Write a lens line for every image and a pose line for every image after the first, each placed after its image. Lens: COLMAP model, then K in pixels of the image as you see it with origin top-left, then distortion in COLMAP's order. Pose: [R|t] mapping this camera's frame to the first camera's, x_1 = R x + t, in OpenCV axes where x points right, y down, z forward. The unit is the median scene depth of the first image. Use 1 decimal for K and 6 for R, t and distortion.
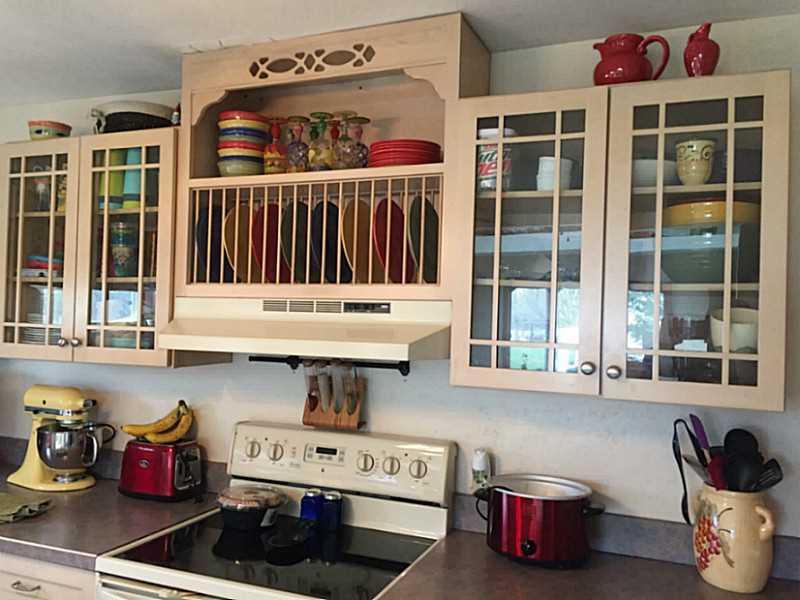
lens RADIAL K [[678.3, 0, 404.0], [0, 678.3, 299.8], [0, 0, 1]] dist [0.066610, -0.076209]
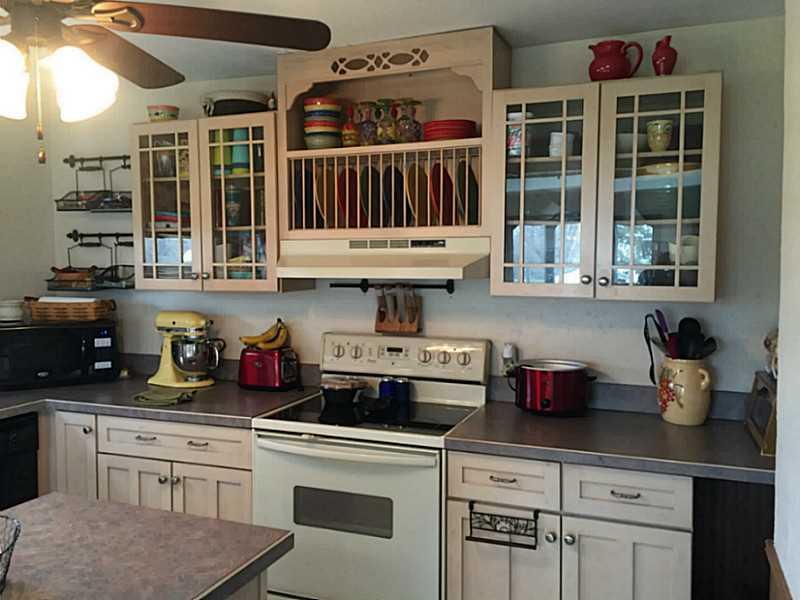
lens RADIAL K [[678.3, 0, 404.0], [0, 678.3, 299.8], [0, 0, 1]] dist [0.066610, -0.076209]
pose [[0.999541, -0.029069, 0.008490, -0.111642], [0.028229, 0.995869, 0.086304, 0.004494], [-0.010964, -0.086025, 0.996233, -0.379338]]
